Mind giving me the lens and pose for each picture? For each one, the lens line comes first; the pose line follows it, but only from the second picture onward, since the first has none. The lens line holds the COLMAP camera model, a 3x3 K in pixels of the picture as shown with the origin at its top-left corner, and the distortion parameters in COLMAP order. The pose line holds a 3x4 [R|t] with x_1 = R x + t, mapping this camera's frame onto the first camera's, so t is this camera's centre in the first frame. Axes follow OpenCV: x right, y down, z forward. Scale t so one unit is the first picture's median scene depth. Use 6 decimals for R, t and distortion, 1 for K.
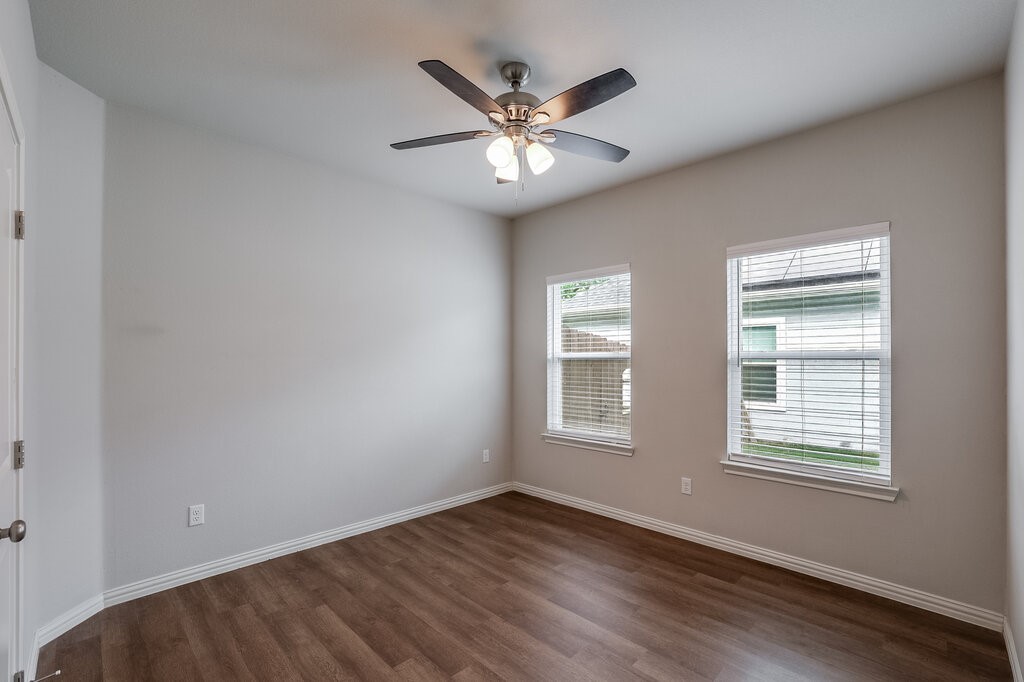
lens RADIAL K [[438.6, 0, 516.0], [0, 438.6, 354.0], [0, 0, 1]] dist [-0.016261, 0.000390]
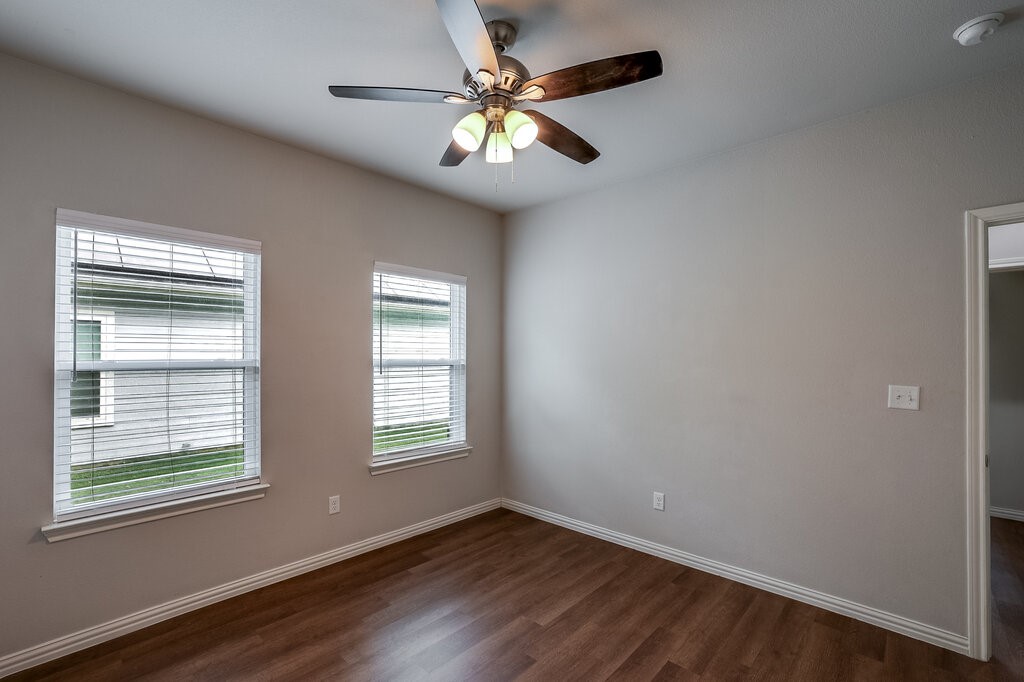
lens RADIAL K [[438.6, 0, 516.0], [0, 438.6, 354.0], [0, 0, 1]] dist [-0.016261, 0.000390]
pose [[-0.013254, 0.010711, 0.999855, -0.541537], [-0.008957, 0.999901, -0.010830, -0.010097], [-0.999872, -0.009099, -0.013157, 0.631530]]
